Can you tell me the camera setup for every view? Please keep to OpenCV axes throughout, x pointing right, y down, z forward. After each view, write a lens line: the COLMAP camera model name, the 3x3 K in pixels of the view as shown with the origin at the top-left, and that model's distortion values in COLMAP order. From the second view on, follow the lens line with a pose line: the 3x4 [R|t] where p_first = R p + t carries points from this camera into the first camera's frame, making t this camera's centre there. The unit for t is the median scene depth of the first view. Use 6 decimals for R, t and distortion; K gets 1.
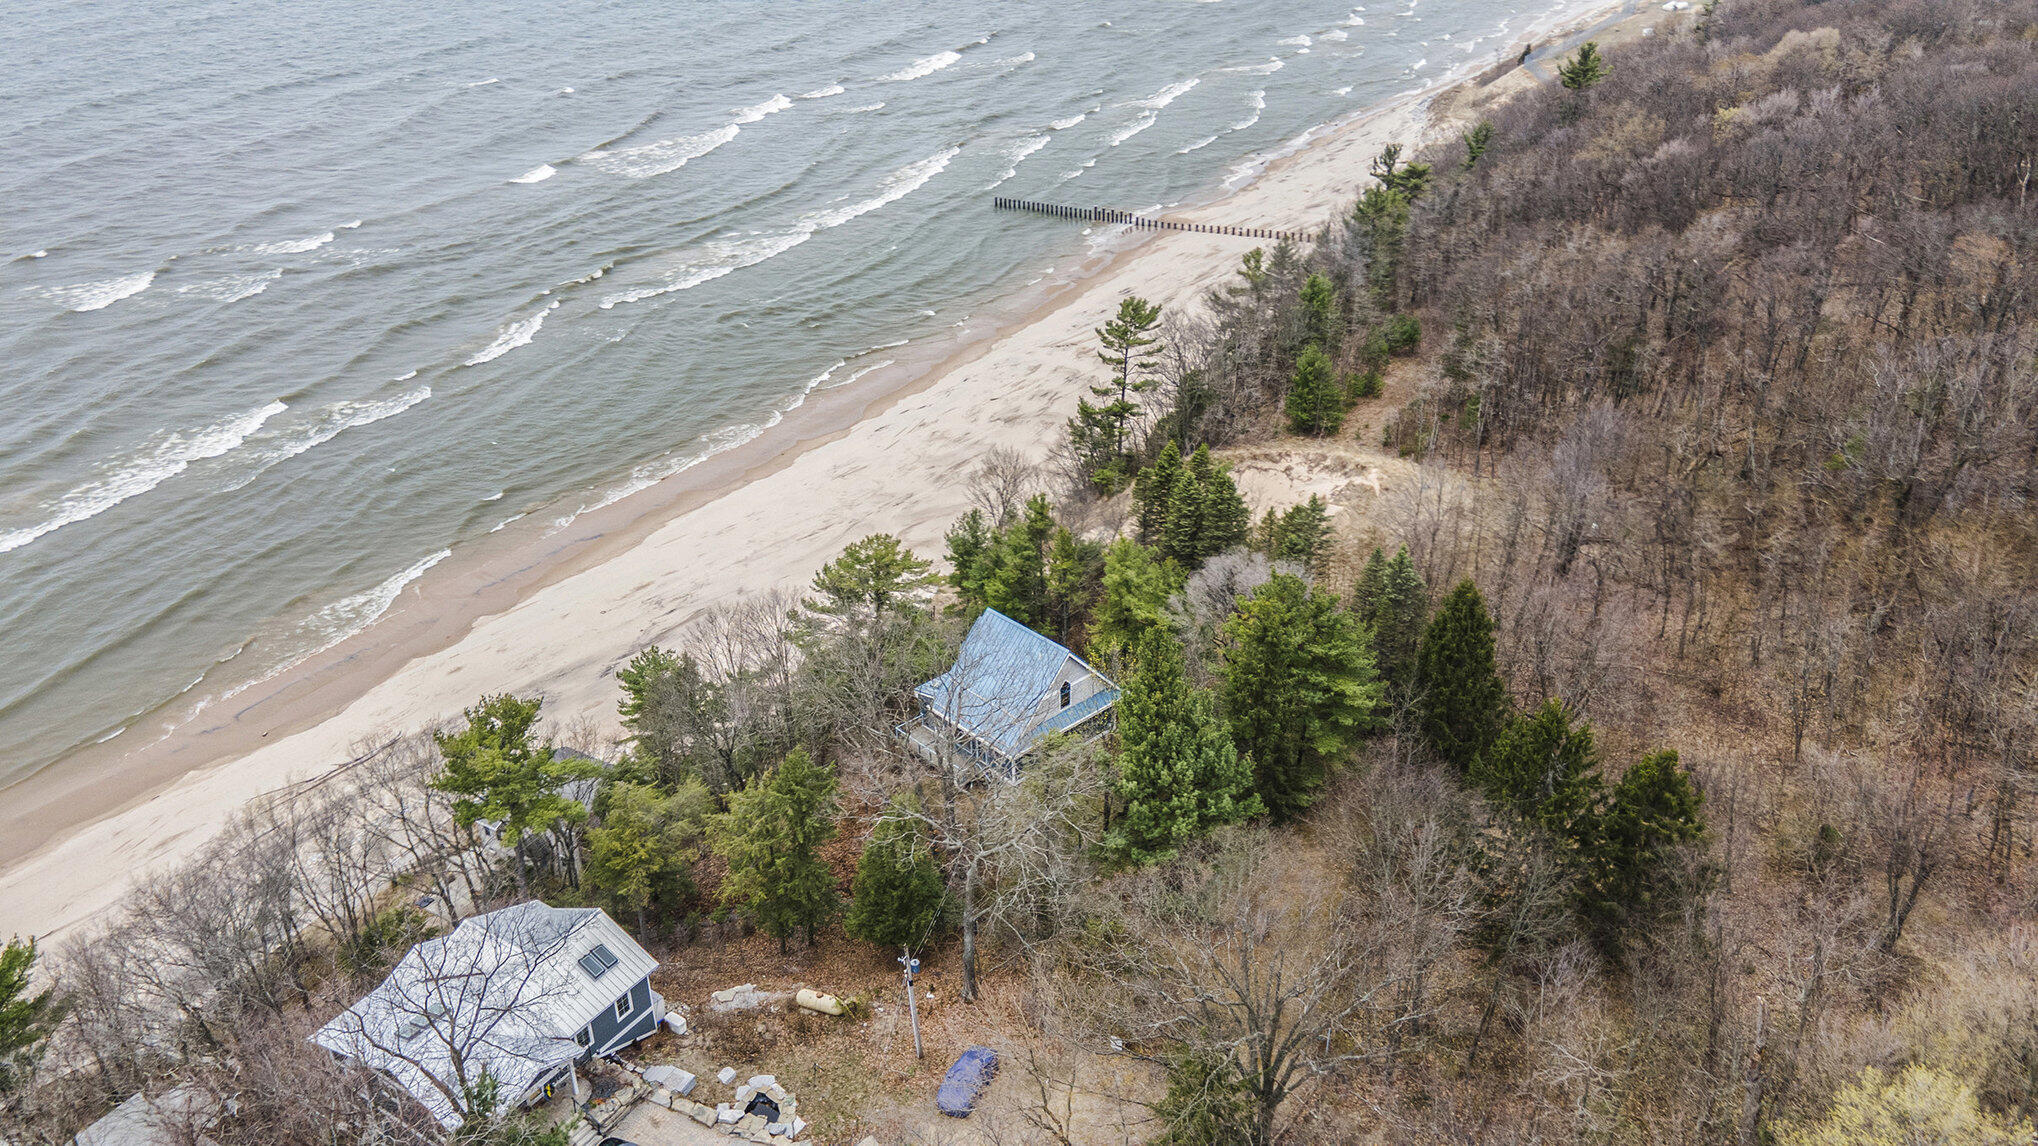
lens RADIAL K [[1463.8, 0, 1020.3], [0, 1463.8, 575.6], [0, 0, 1]] dist [0.040799, 0.008701]
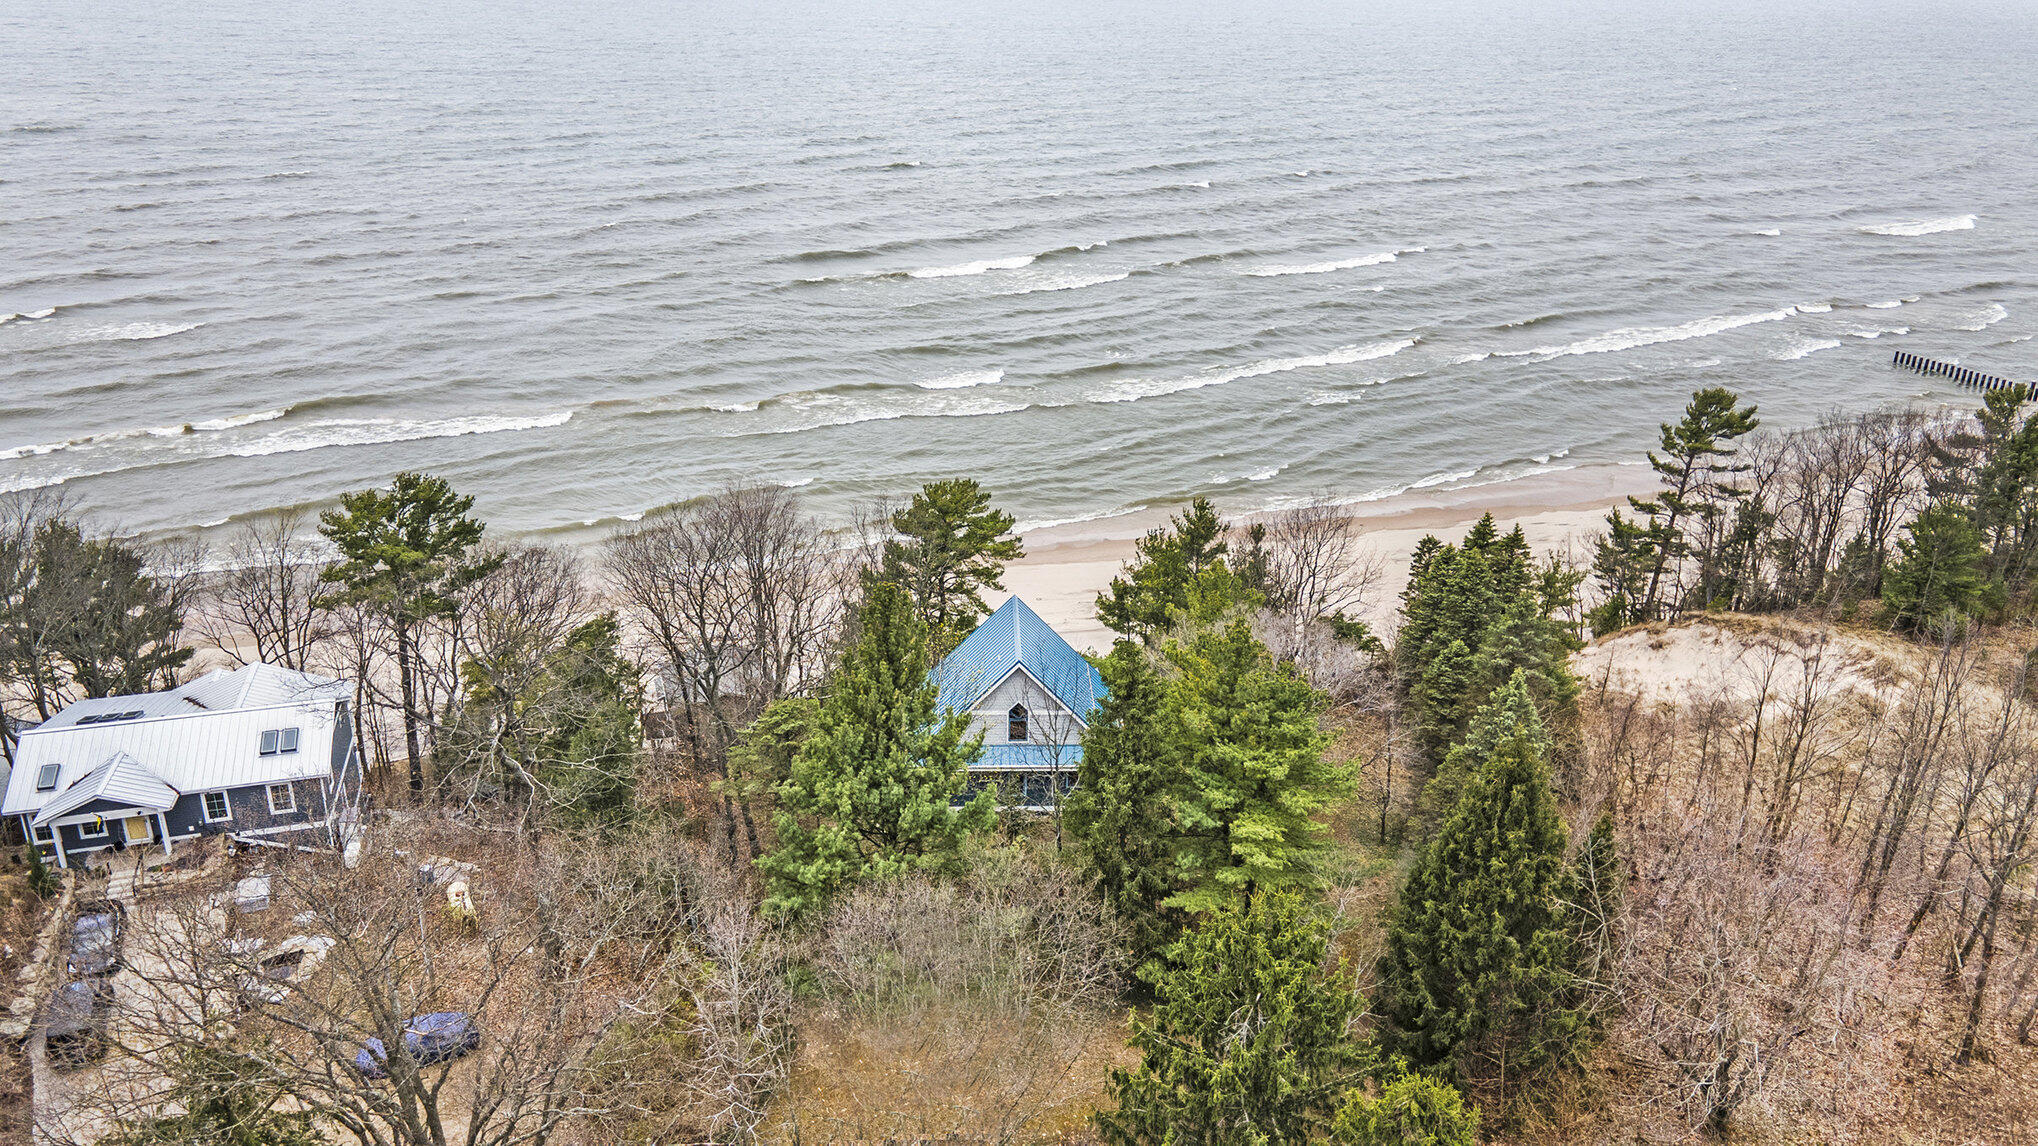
lens RADIAL K [[1463.8, 0, 1019.7], [0, 1463.8, 569.6], [0, 0, 1]] dist [0.040799, 0.008701]
pose [[0.761240, 0.276458, -0.586587, 0.263252], [-0.332725, 0.942940, 0.012615, -0.000500], [0.556604, 0.185570, 0.809788, 0.230996]]
